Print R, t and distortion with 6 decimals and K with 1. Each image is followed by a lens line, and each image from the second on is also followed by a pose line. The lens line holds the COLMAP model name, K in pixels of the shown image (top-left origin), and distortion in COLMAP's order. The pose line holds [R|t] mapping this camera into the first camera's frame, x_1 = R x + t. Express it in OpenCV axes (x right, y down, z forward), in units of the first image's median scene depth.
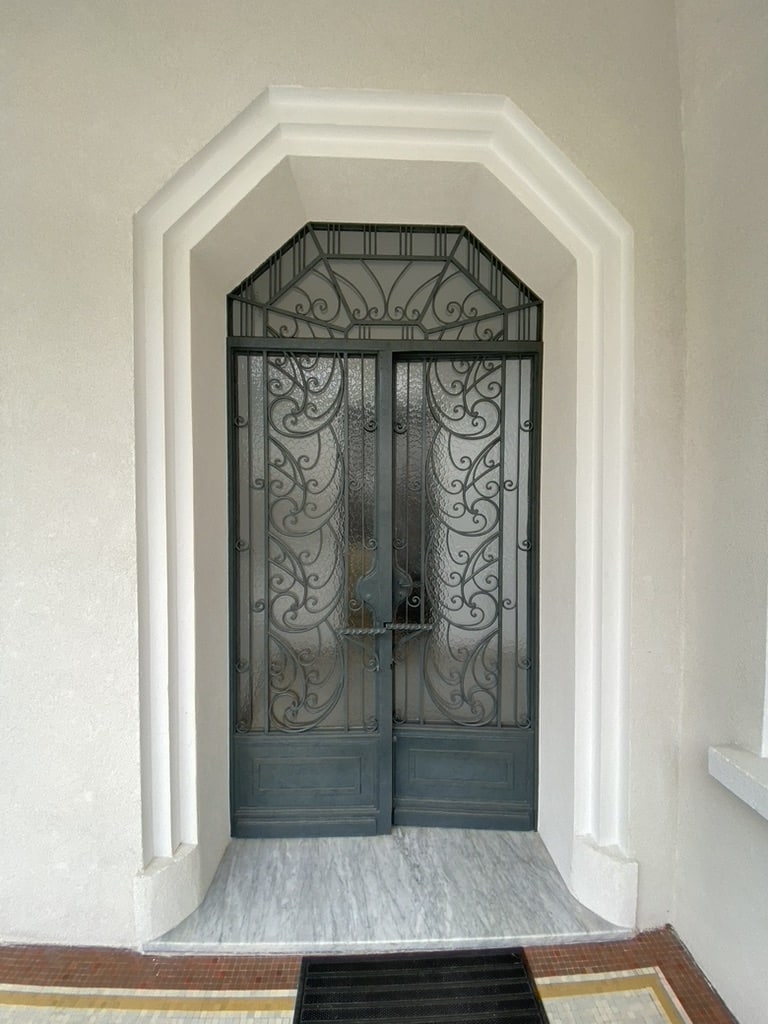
lens RADIAL K [[413.1, 0, 388.3], [0, 413.1, 512.4], [0, 0, 1]] dist [-0.006416, -0.000646]
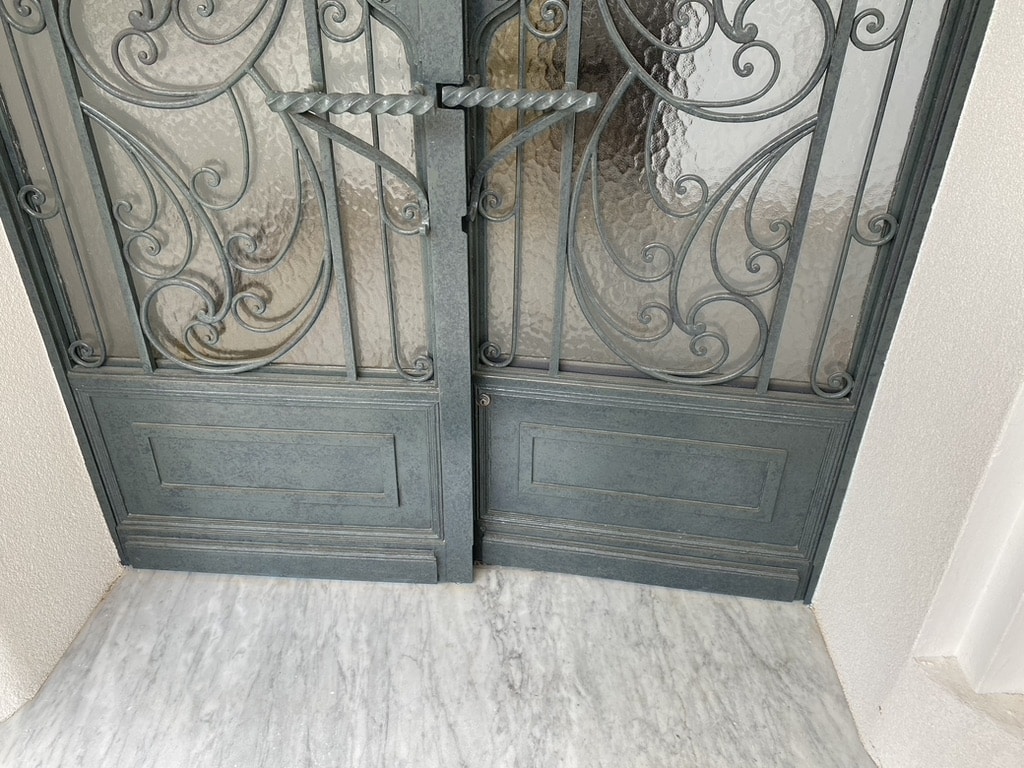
lens RADIAL K [[778.4, 0, 511.1], [0, 778.4, 381.0], [0, 0, 1]] dist [0.028295, -0.012510]
pose [[0.995190, 0.058356, -0.078691, 0.104306], [-0.008623, 0.852297, 0.522987, 0.155902], [0.097588, -0.519793, 0.848700, 0.407259]]
